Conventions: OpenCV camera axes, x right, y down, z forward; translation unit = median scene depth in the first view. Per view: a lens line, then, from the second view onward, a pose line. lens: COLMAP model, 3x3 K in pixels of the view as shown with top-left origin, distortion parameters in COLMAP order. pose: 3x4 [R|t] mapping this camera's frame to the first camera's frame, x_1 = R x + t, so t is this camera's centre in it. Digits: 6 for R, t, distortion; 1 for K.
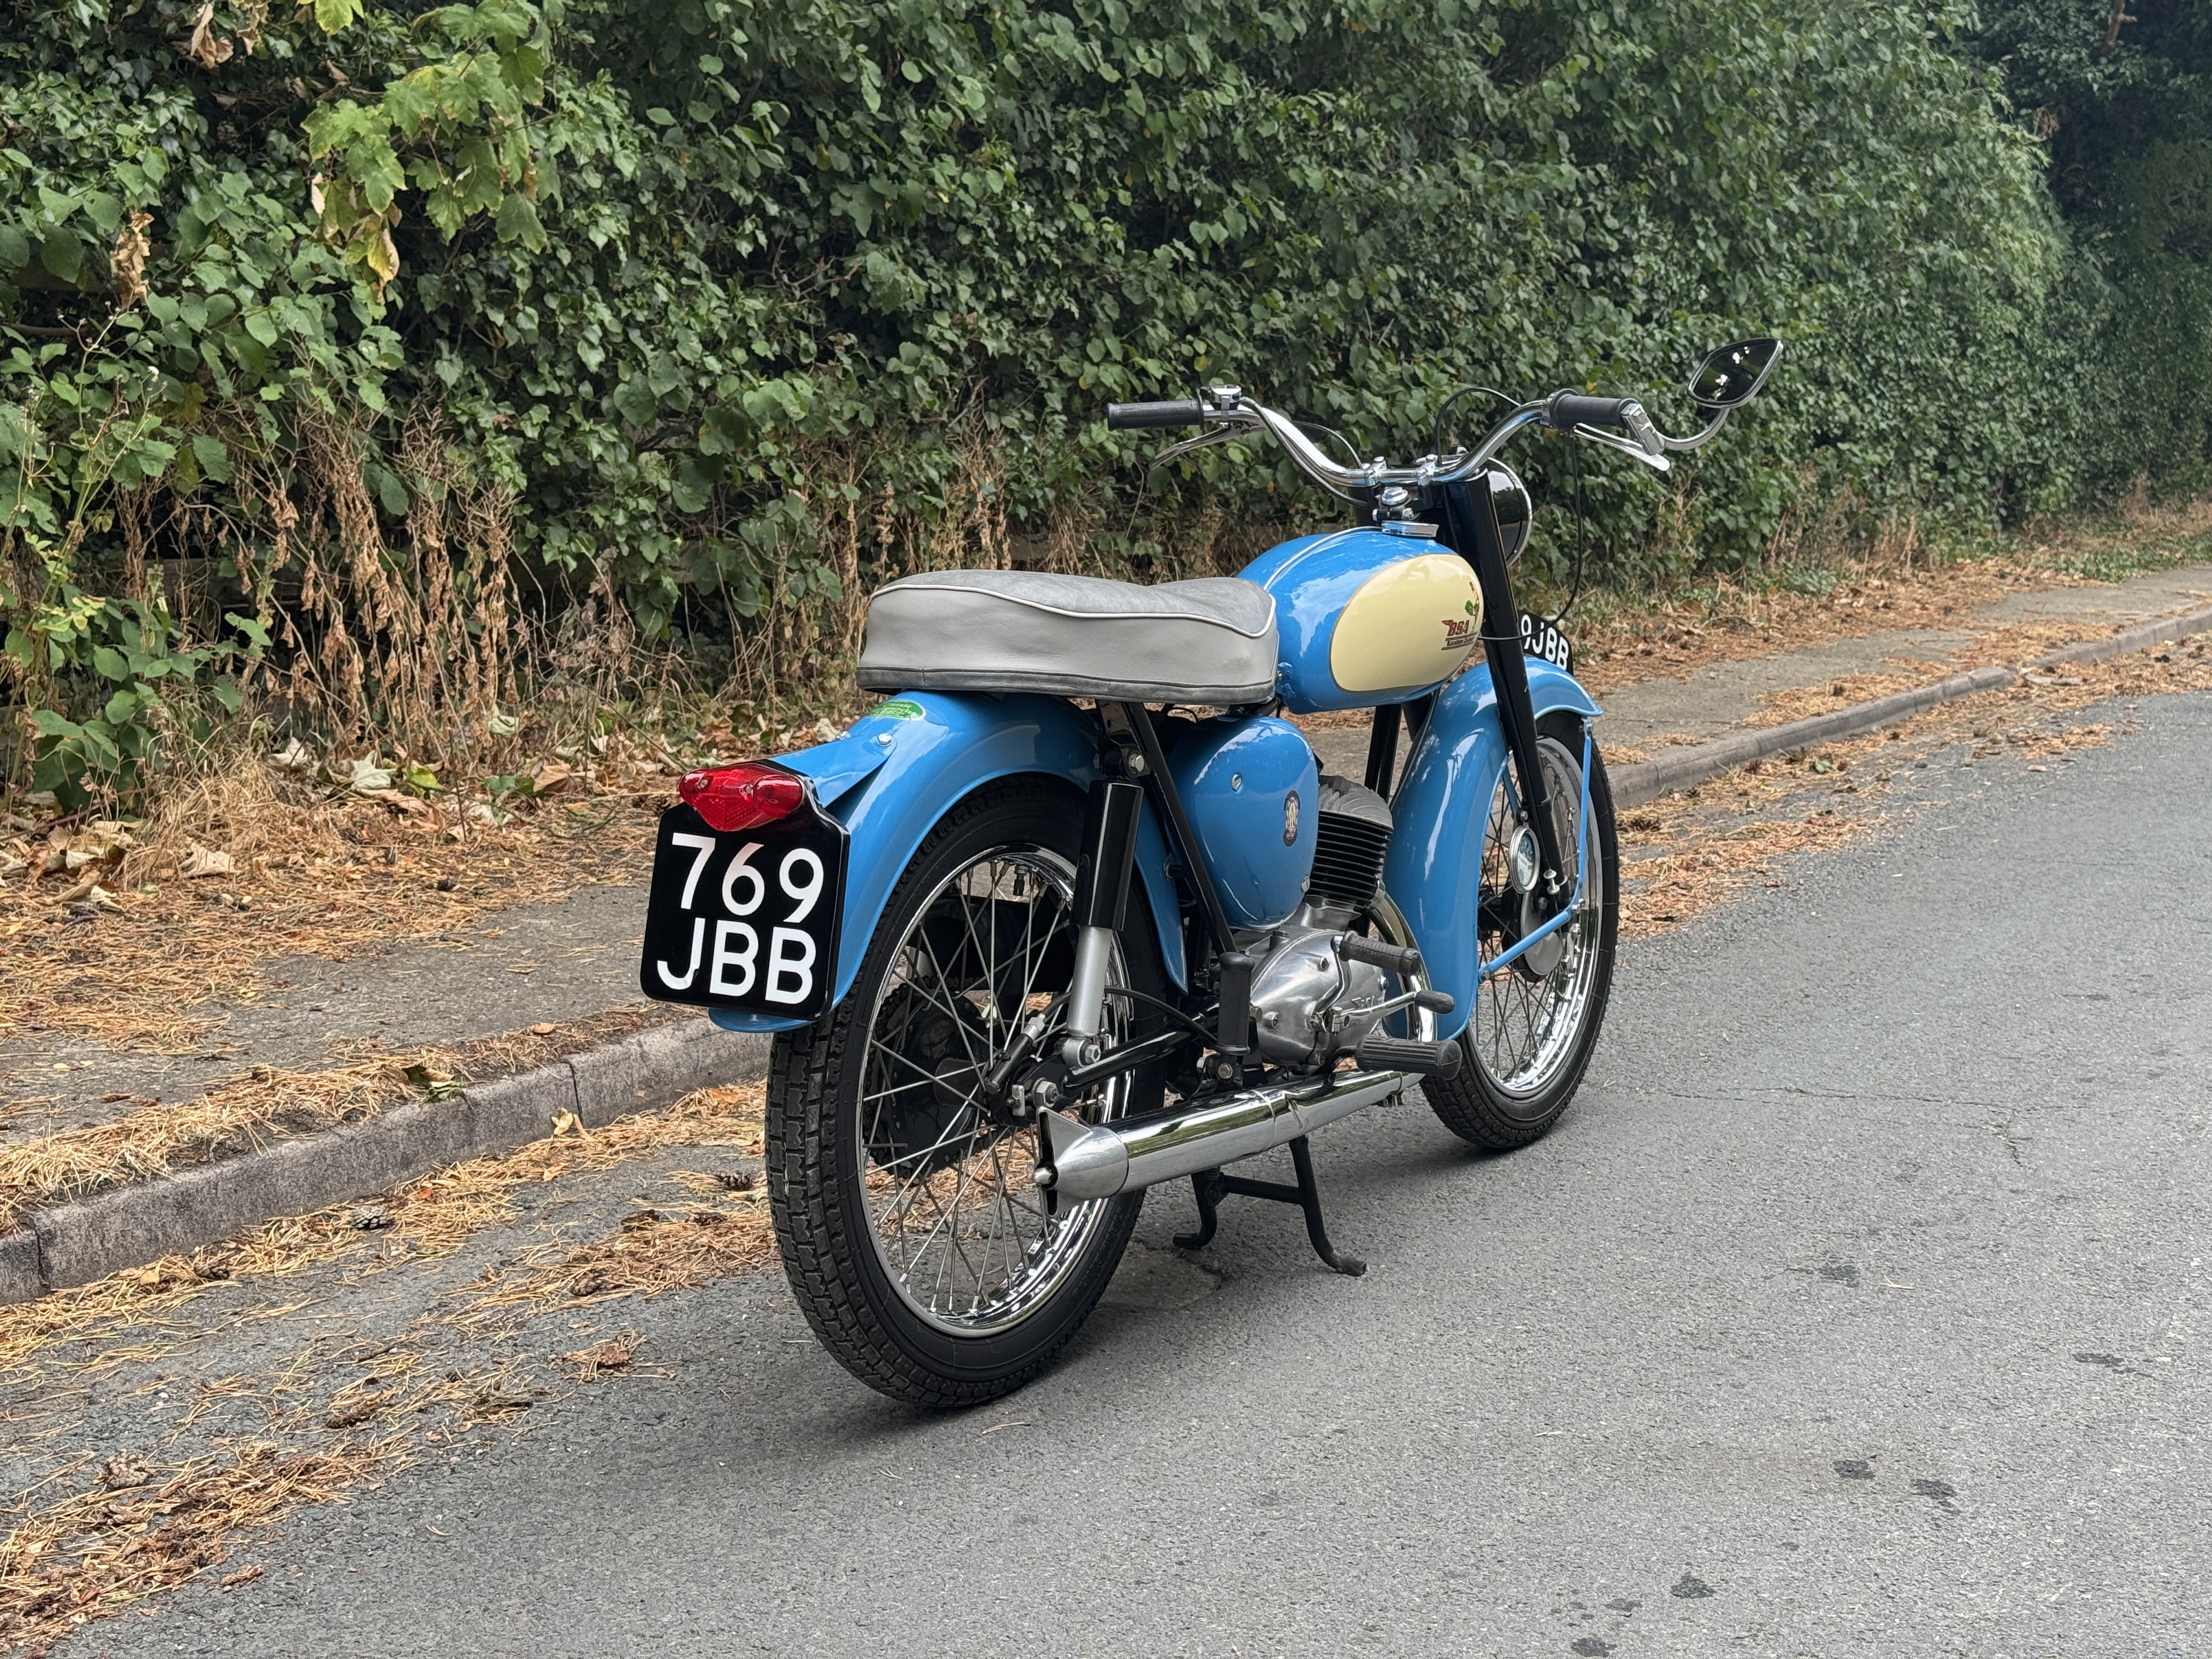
lens RADIAL K [[3172.5, 0, 1096.5], [0, 3172.5, 826.8], [0, 0, 1]] dist [0.137005, 0.000000]
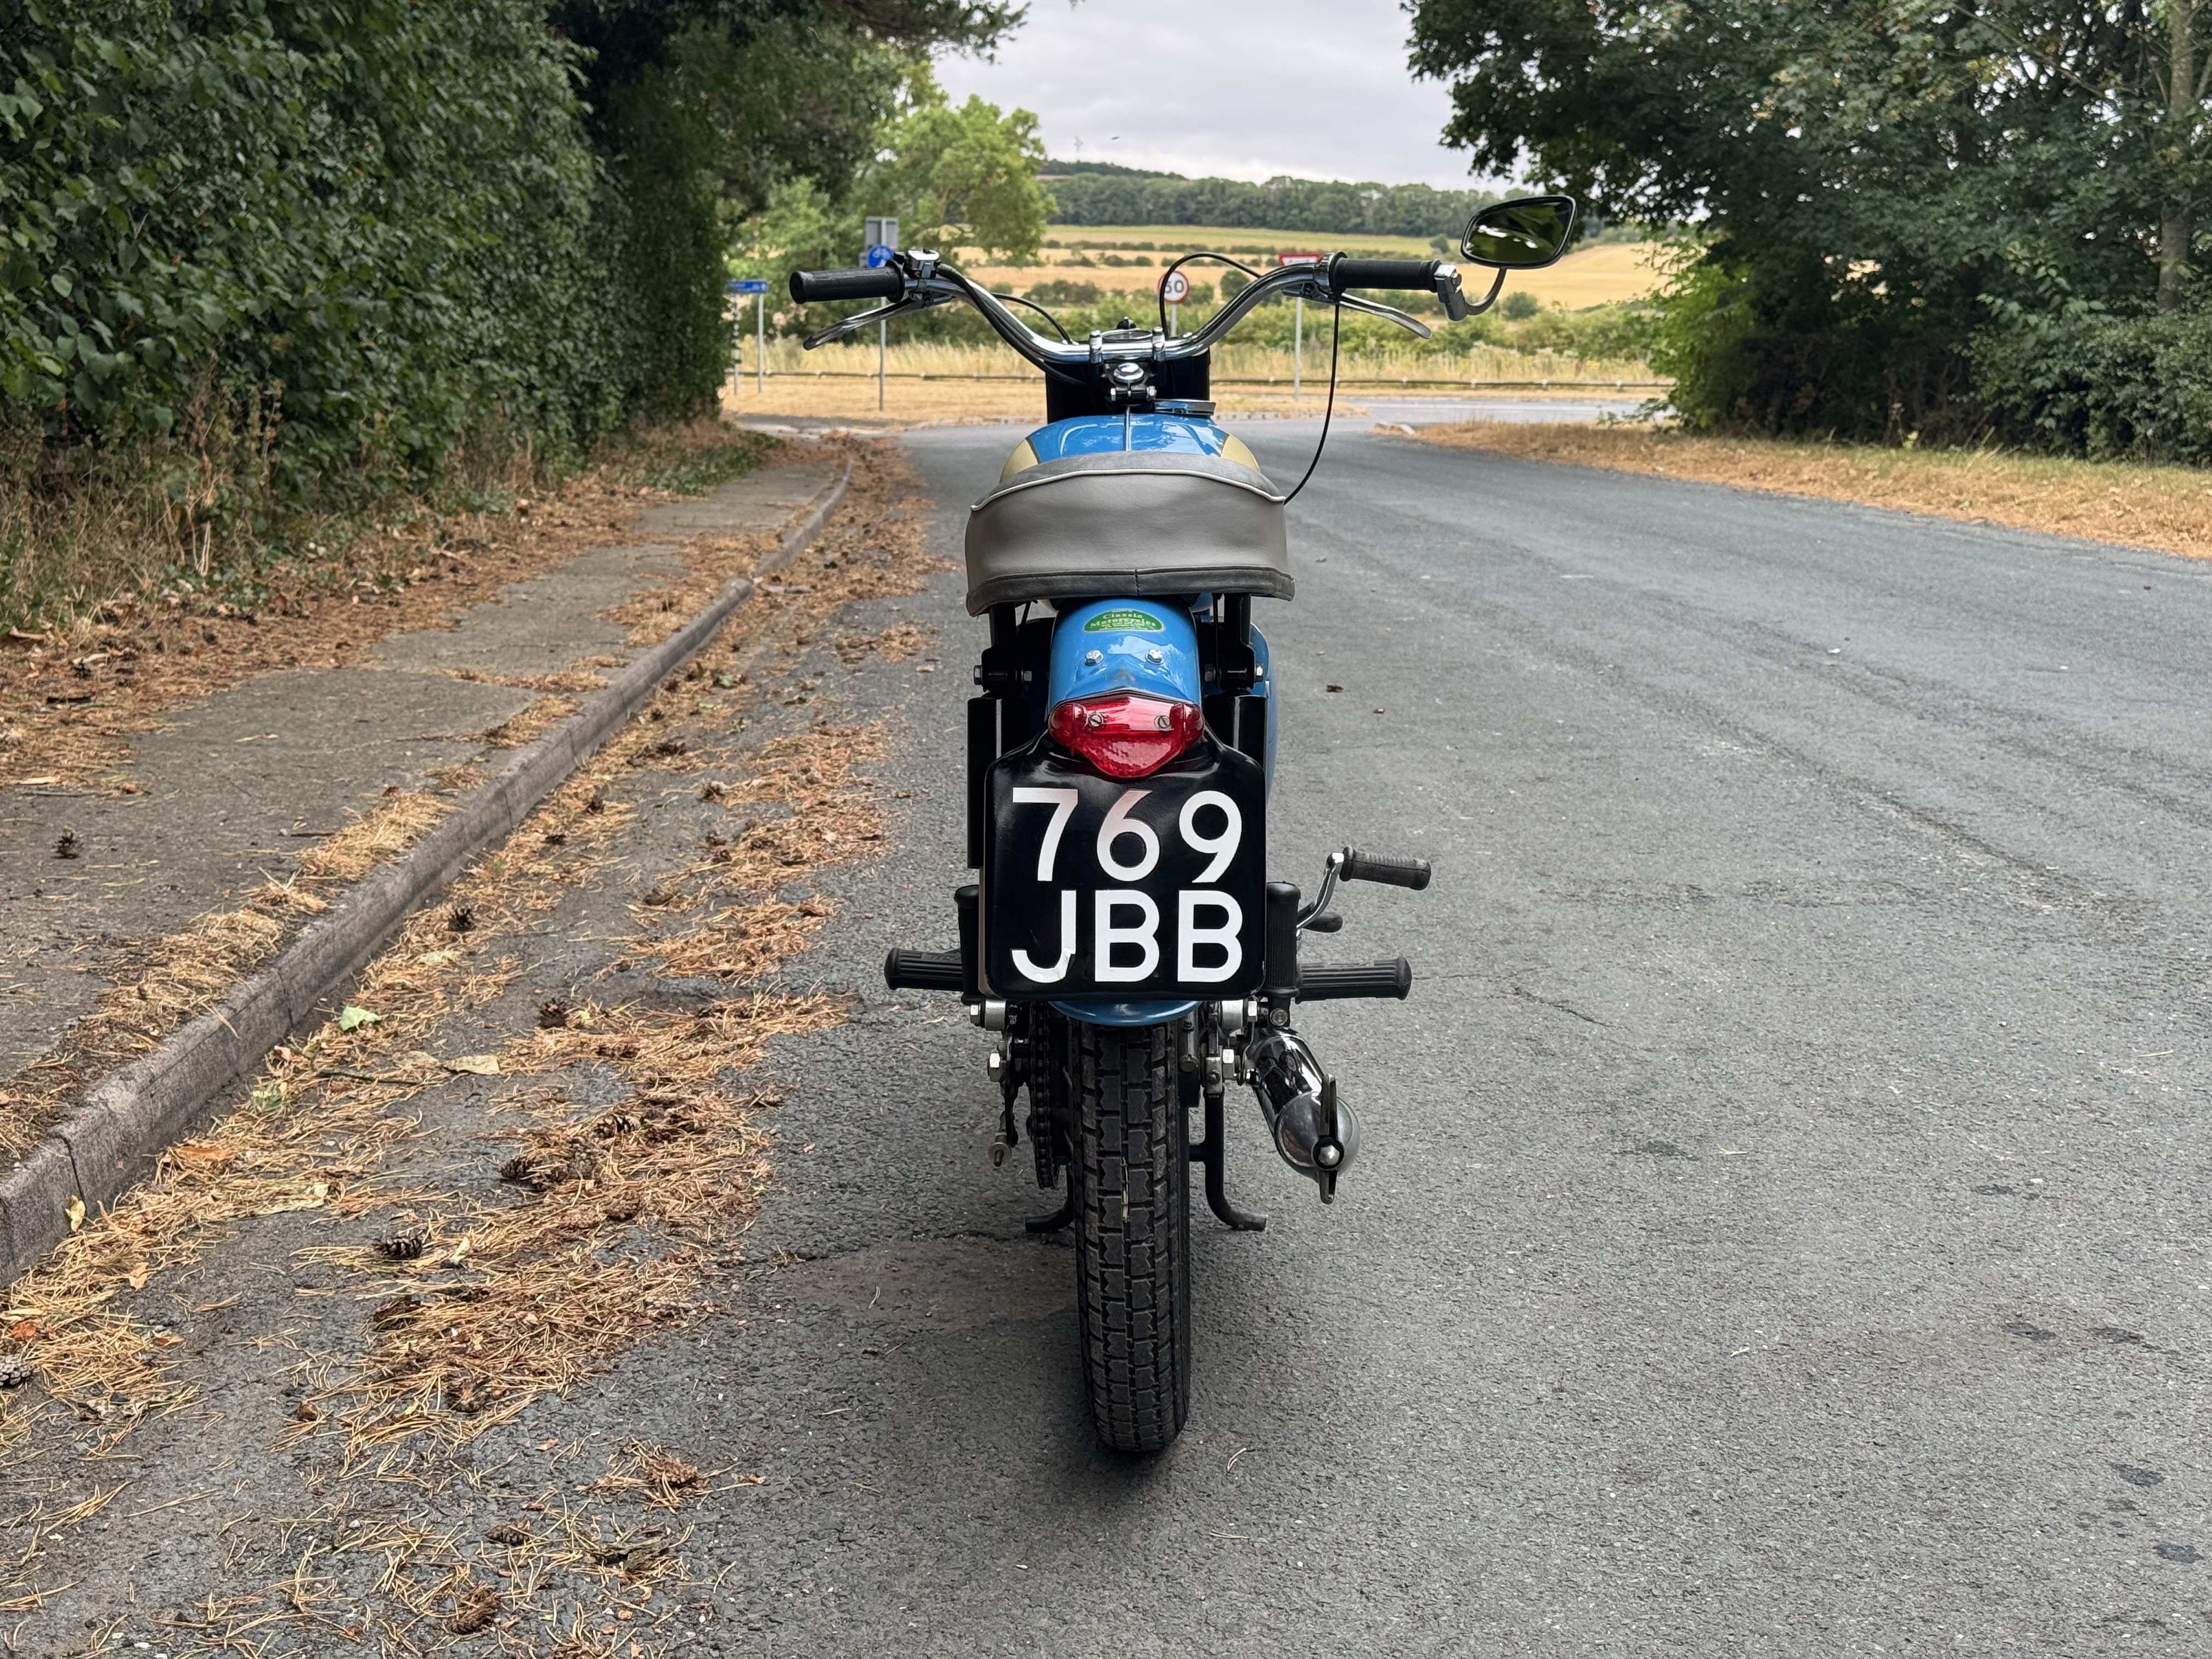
lens RADIAL K [[3172.5, 0, 1113.3], [0, 3172.5, 825.7], [0, 0, 1]] dist [0.137005, 0.000000]
pose [[0.859357, -0.091945, 0.503043, -0.514060], [0.081656, 0.995754, 0.042506, -0.020414], [-0.504815, 0.004549, 0.863215, 0.307072]]
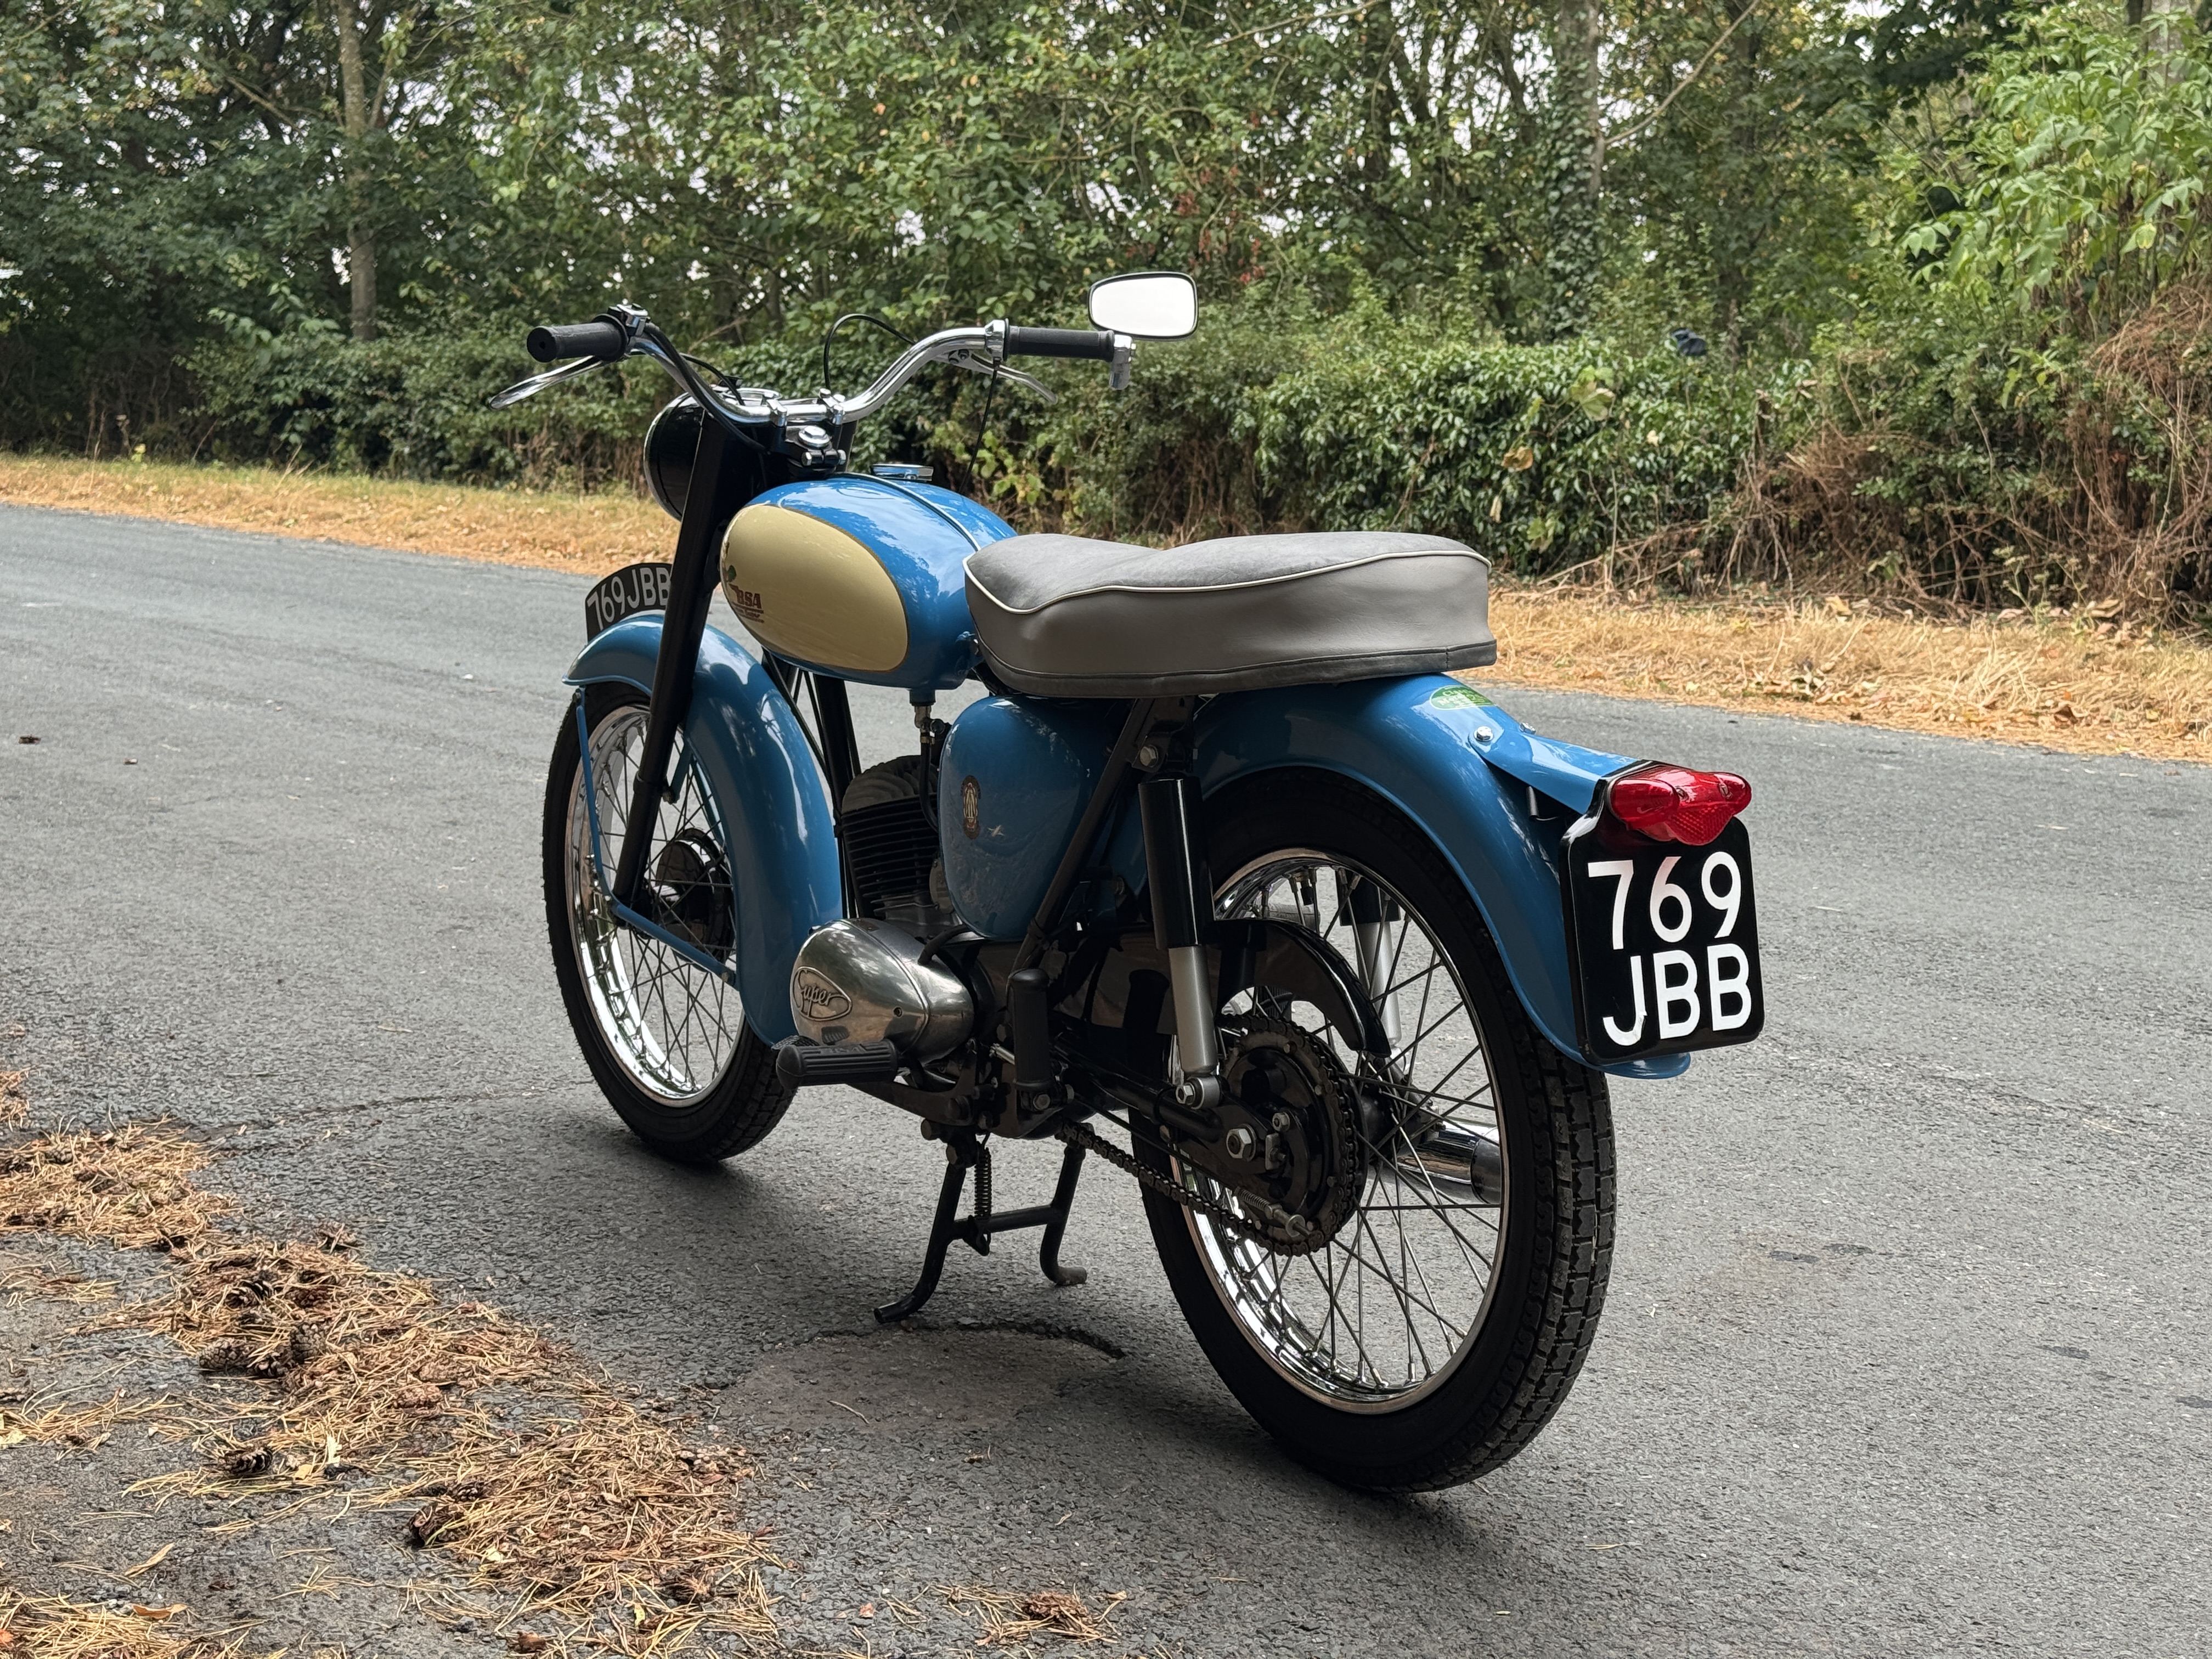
lens RADIAL K [[3172.5, 0, 1115.2], [0, 3172.5, 842.7], [0, 0, 1]] dist [0.137005, 0.000000]
pose [[0.402002, -0.145749, 0.903964, -0.938160], [0.113612, 0.987561, 0.108703, -0.108303], [-0.908563, 0.059002, 0.413560, 0.774786]]
